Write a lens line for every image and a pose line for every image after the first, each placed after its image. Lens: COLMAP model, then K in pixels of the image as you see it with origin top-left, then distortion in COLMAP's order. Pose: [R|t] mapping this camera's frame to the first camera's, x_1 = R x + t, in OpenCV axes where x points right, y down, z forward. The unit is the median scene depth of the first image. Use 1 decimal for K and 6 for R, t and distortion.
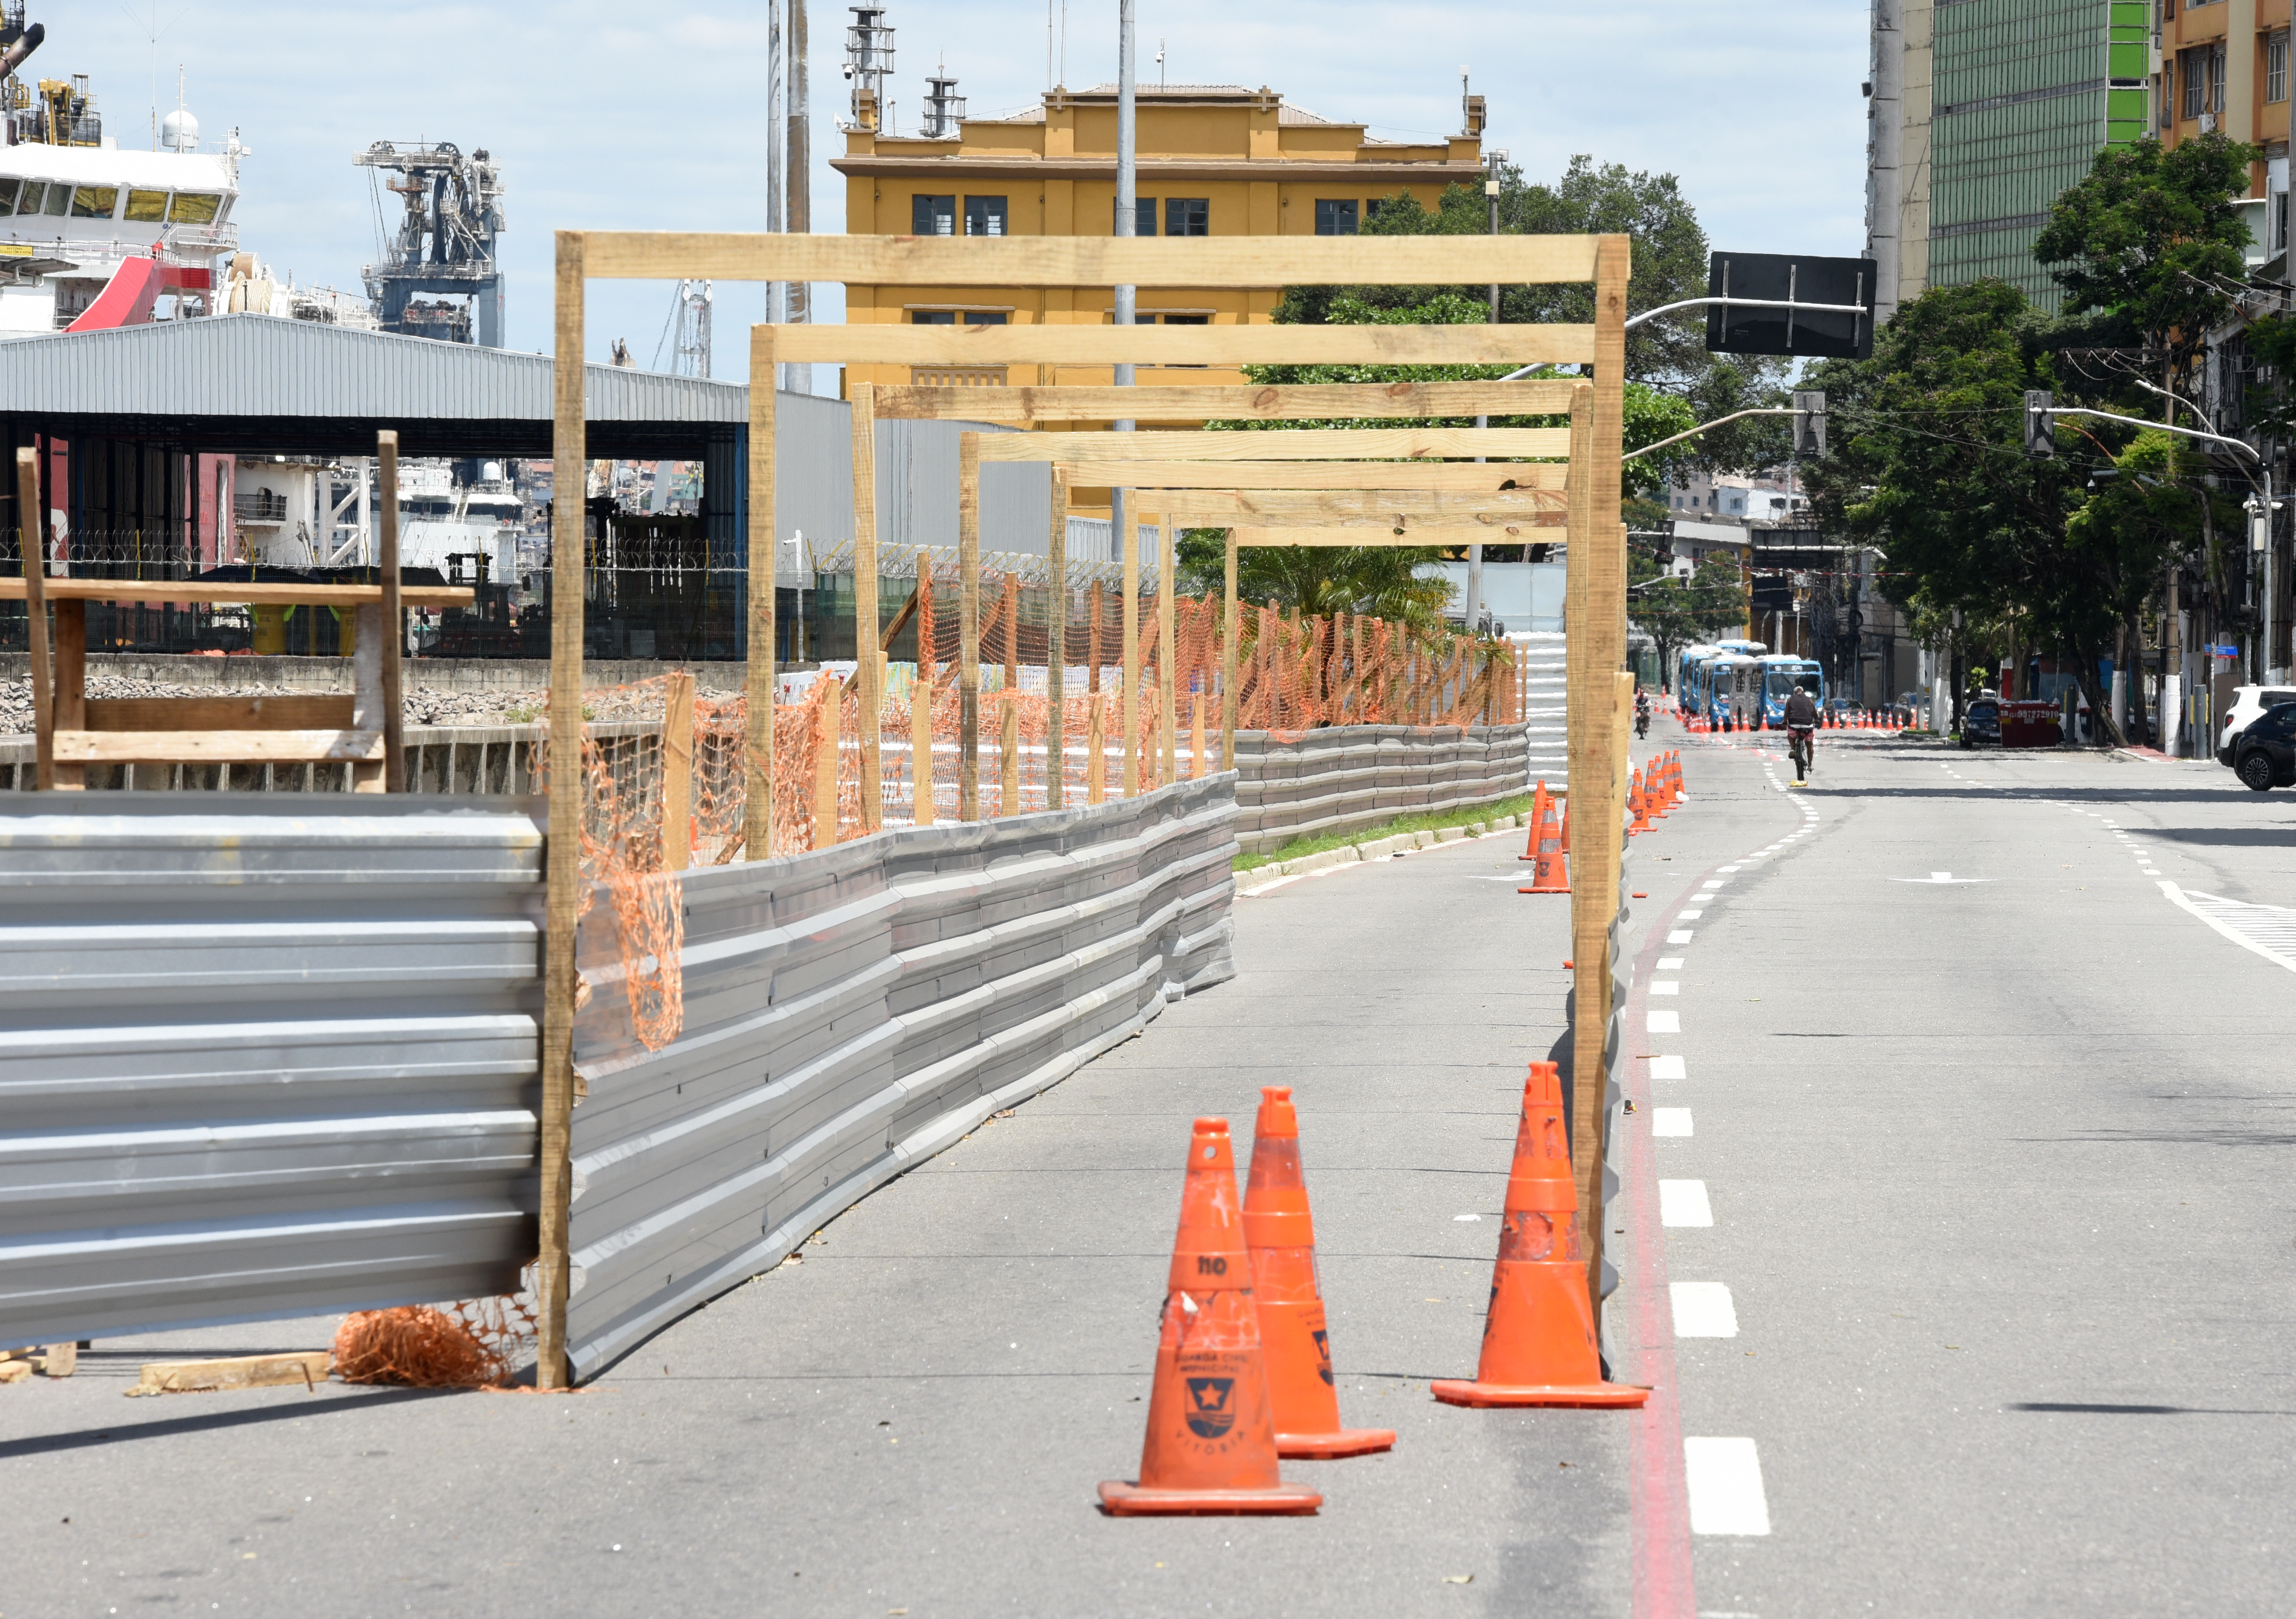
lens RADIAL K [[12663.8, 0, 1331.3], [0, 12663.8, 877.0], [0, 0, 1]] dist [1.402918, 25.838534]
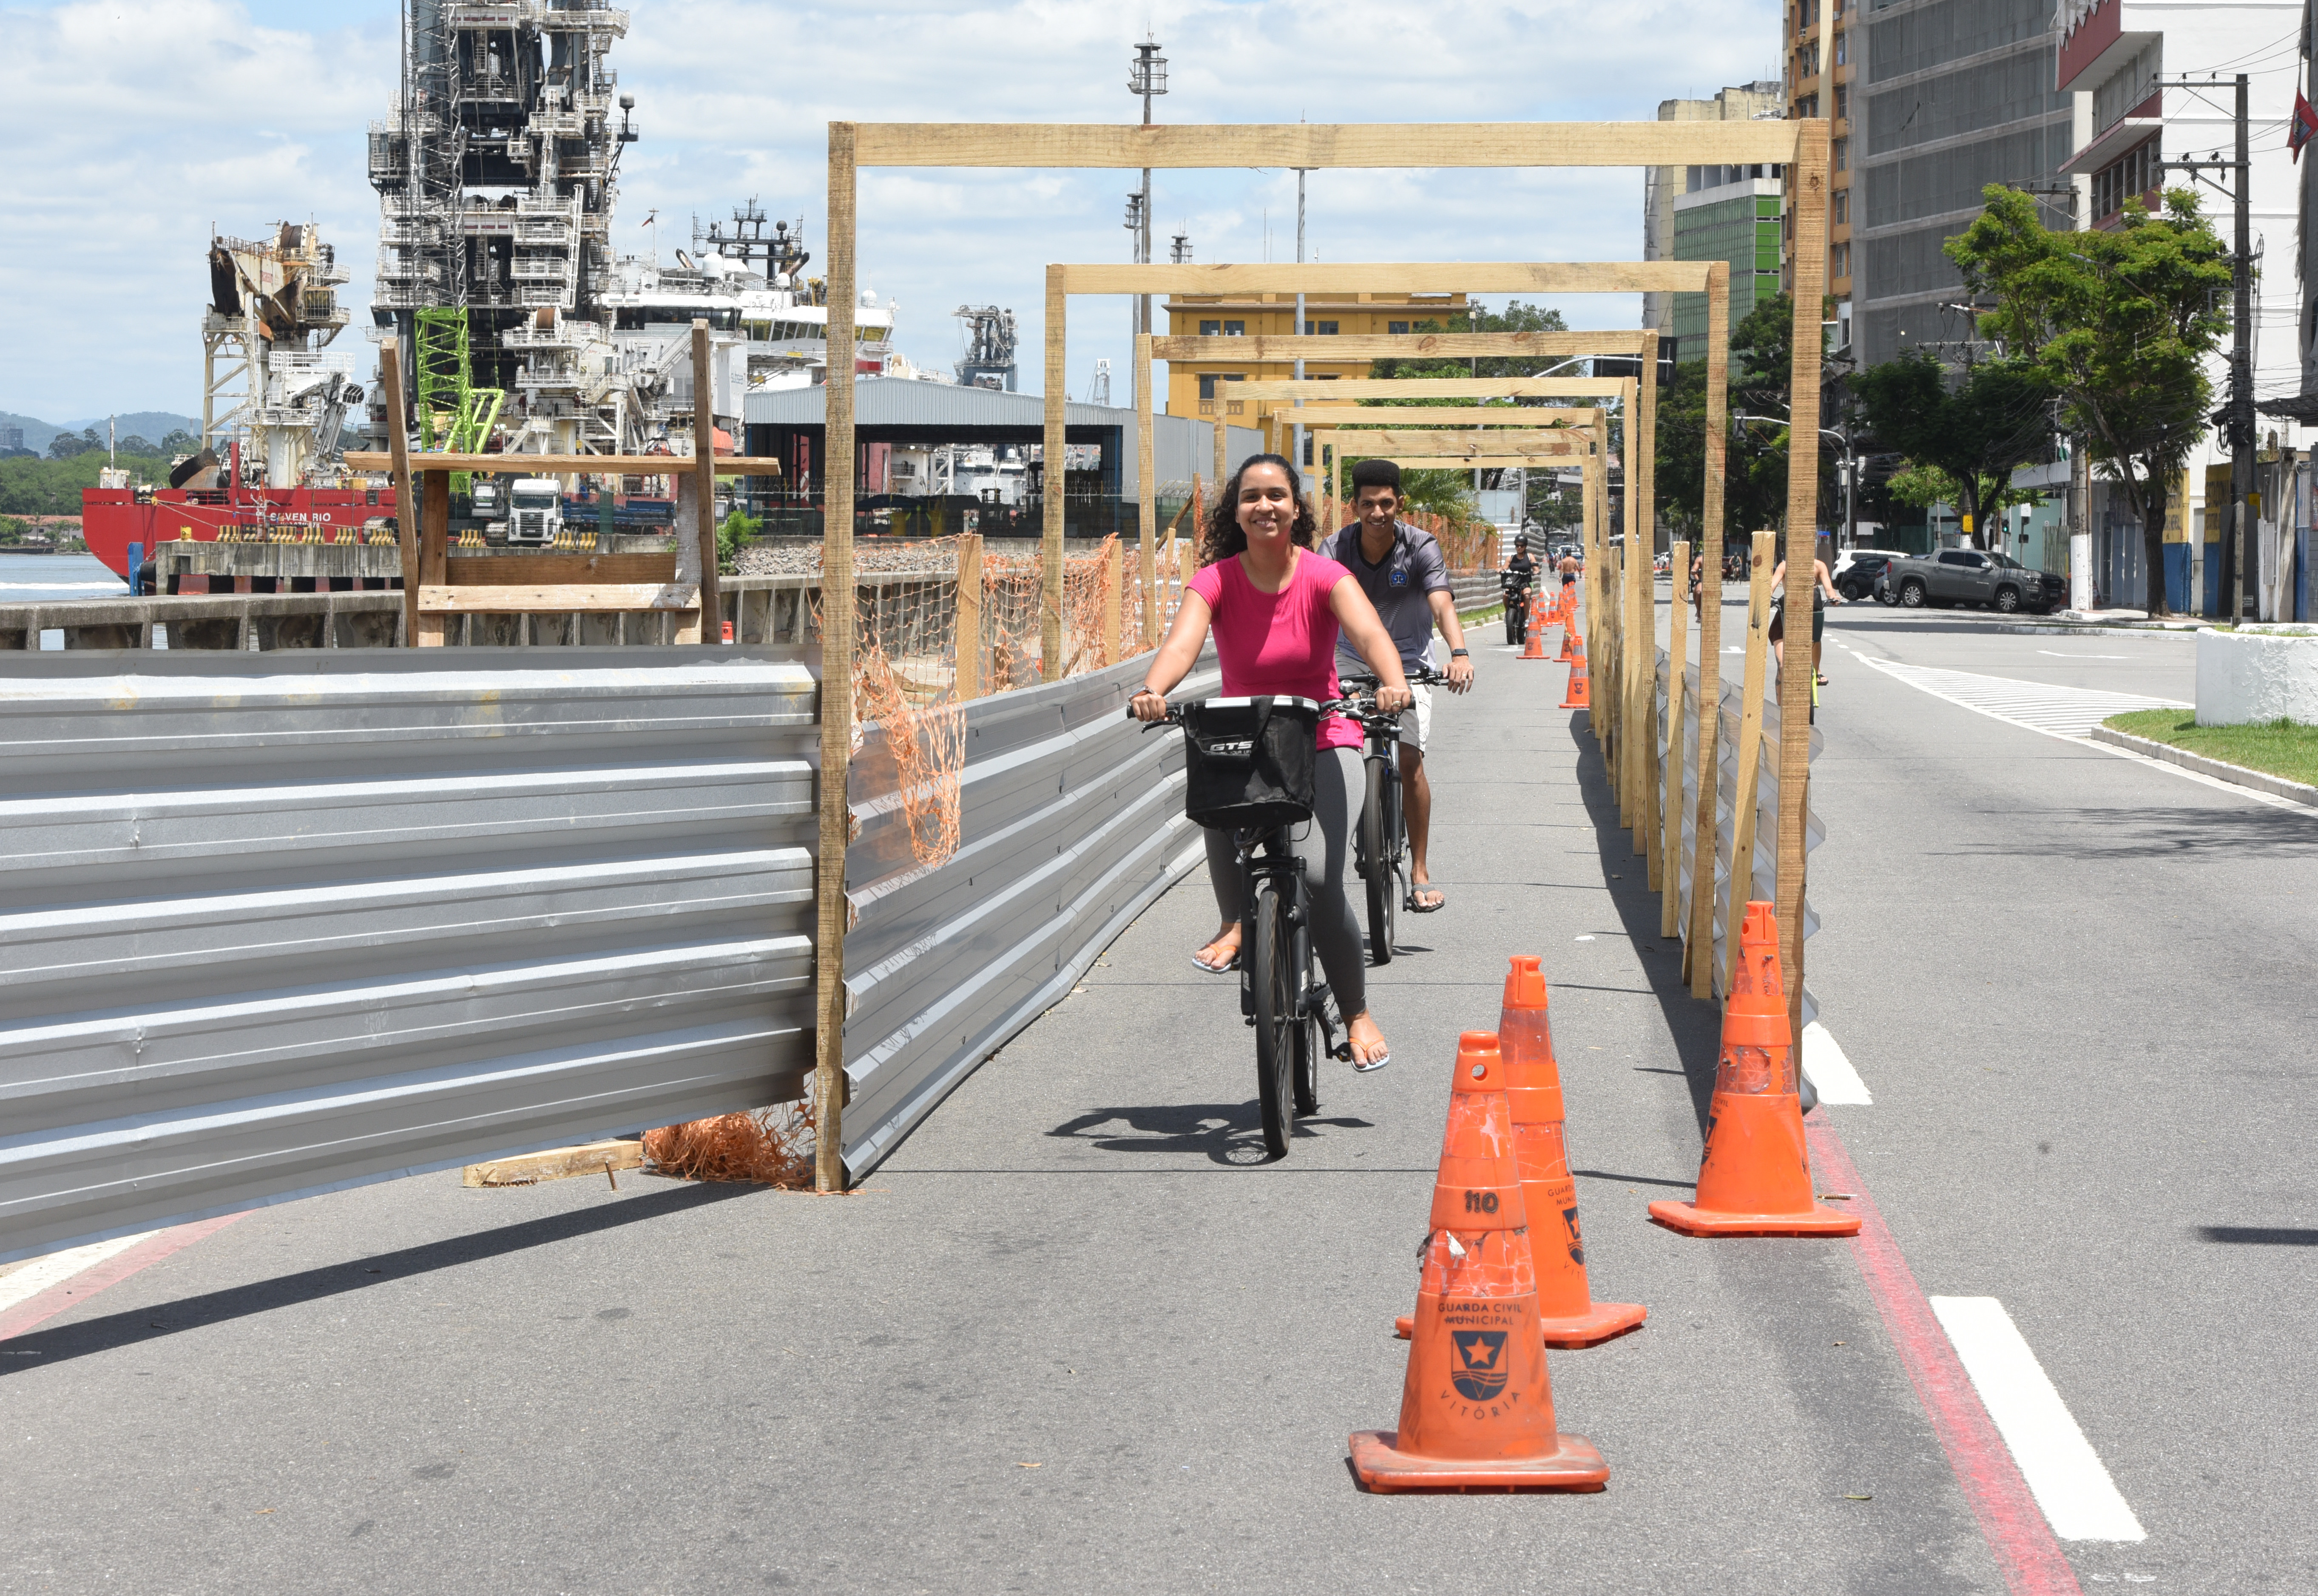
lens RADIAL K [[5737.9, 0, 1128.6], [0, 5737.9, 787.3], [0, 0, 1]] dist [-0.004490, 0.218645]
pose [[0.998960, 0.001157, -0.045572, -0.002941], [0.000040, 0.999655, 0.026257, -0.001550], [0.045586, -0.026231, 0.998616, 0.113339]]
